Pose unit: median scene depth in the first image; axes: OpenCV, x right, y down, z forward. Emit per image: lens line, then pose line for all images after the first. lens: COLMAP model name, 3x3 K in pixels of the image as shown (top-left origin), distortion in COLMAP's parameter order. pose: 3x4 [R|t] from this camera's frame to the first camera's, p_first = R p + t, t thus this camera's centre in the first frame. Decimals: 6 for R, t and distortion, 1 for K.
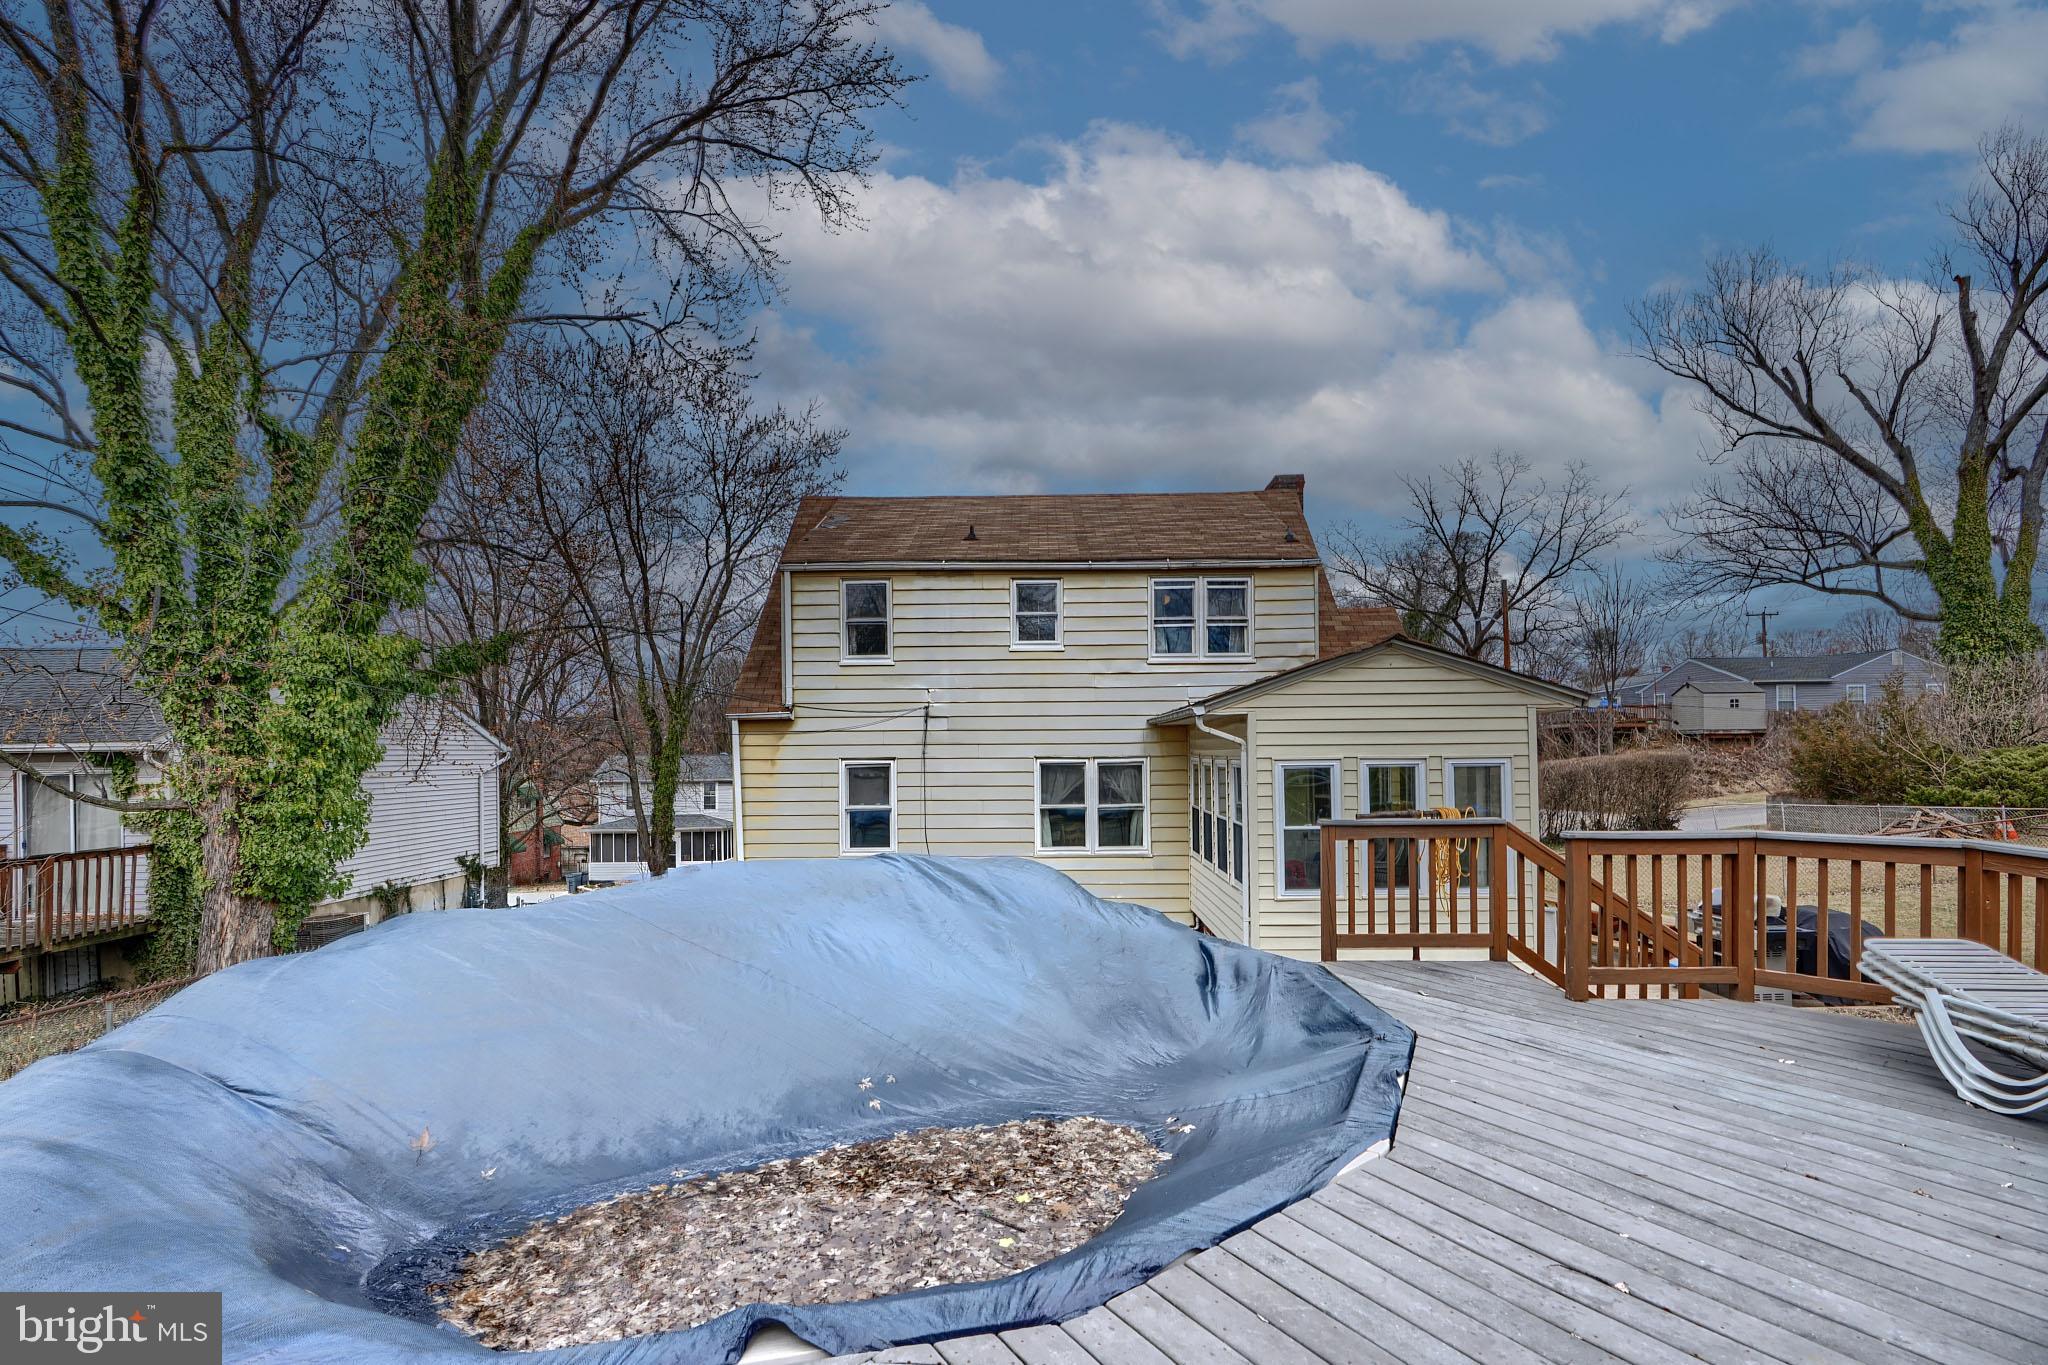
lens RADIAL K [[955.0, 0, 1028.9], [0, 955.0, 744.9], [0, 0, 1]] dist [0.001326, 0.000612]
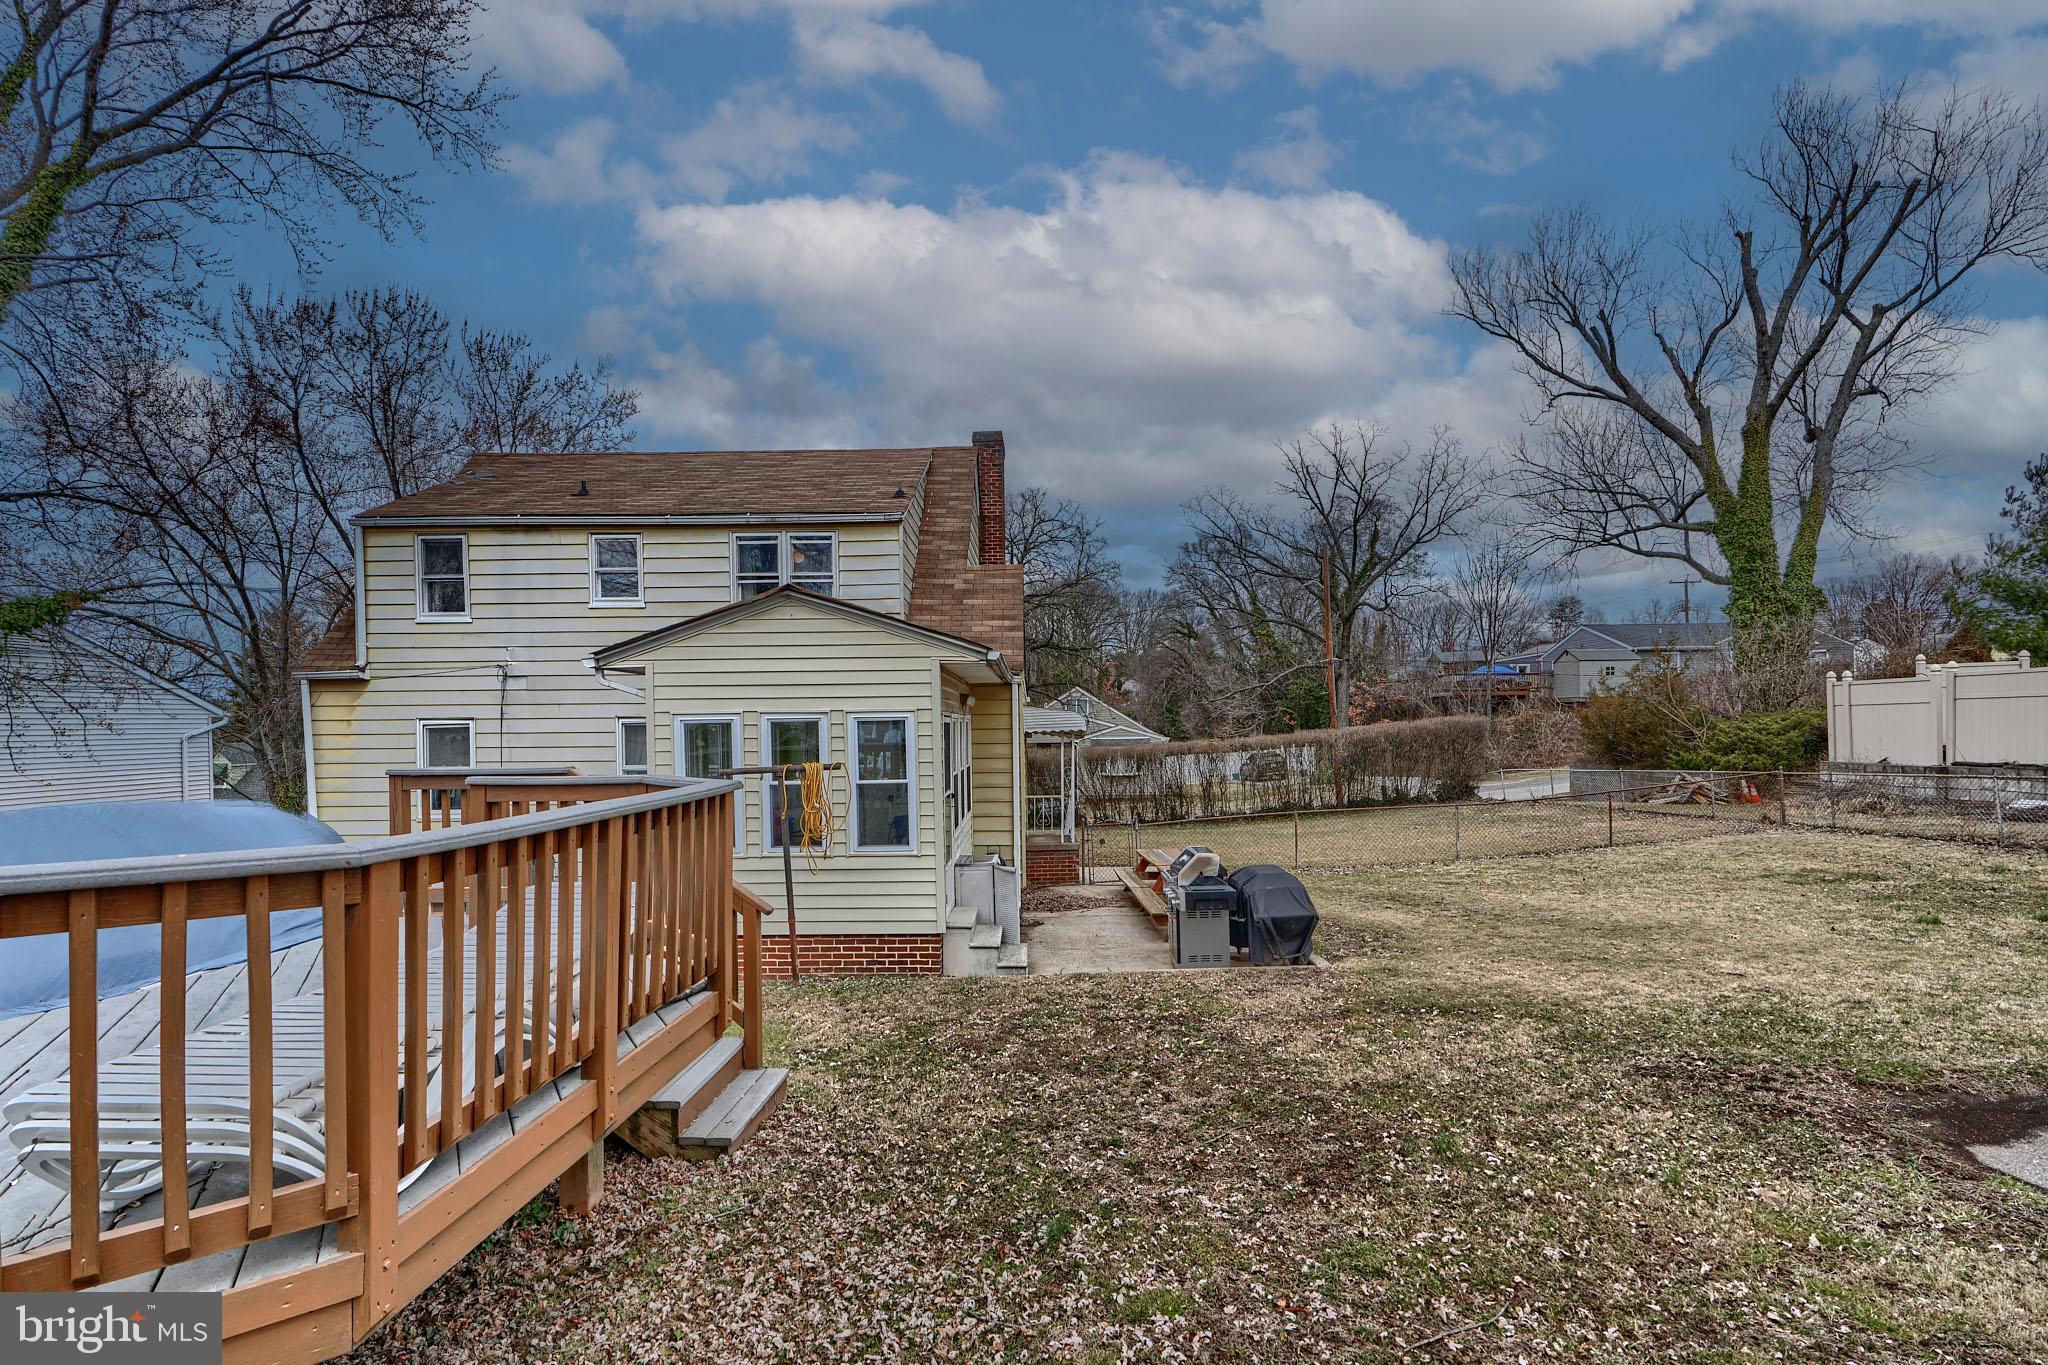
lens RADIAL K [[964.6, 0, 1028.5], [0, 964.6, 733.7], [0, 0, 1]] dist [0.001271, 0.000614]
pose [[0.999966, -0.000988, 0.008178, 0.415994], [0.000847, 0.999853, 0.017111, 0.012870], [-0.008194, -0.017104, 0.999820, 0.012286]]
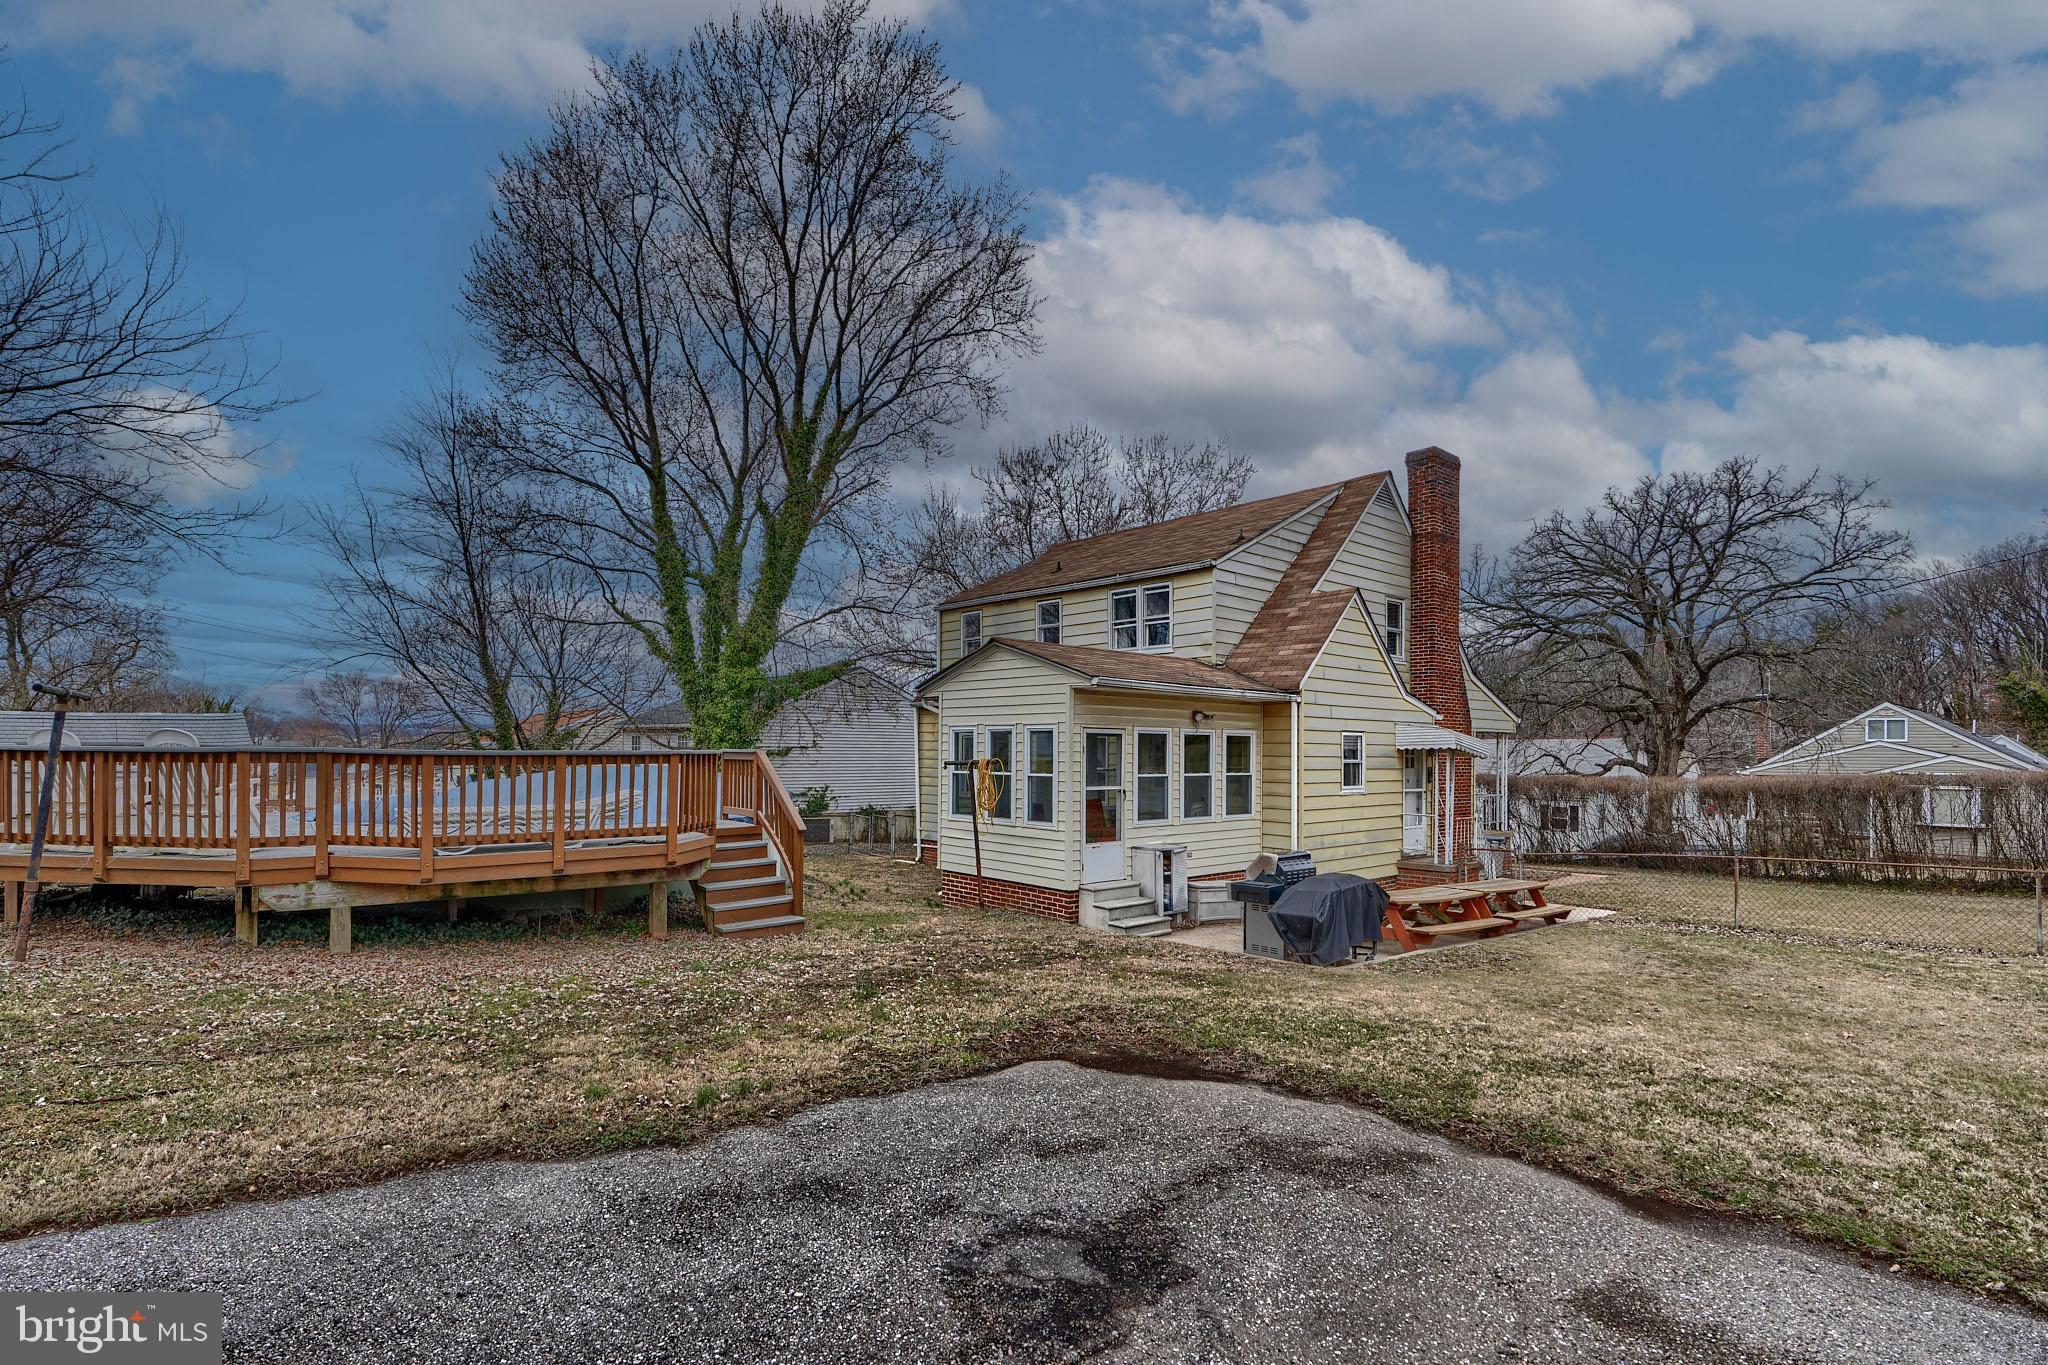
lens RADIAL K [[964.6, 0, 1028.5], [0, 964.6, 733.7], [0, 0, 1]] dist [0.001271, 0.000614]
pose [[0.683766, 0.001848, -0.729699, 0.984791], [-0.005568, 0.999981, -0.002685, 0.020337], [0.729680, 0.005899, 0.683763, 0.040481]]
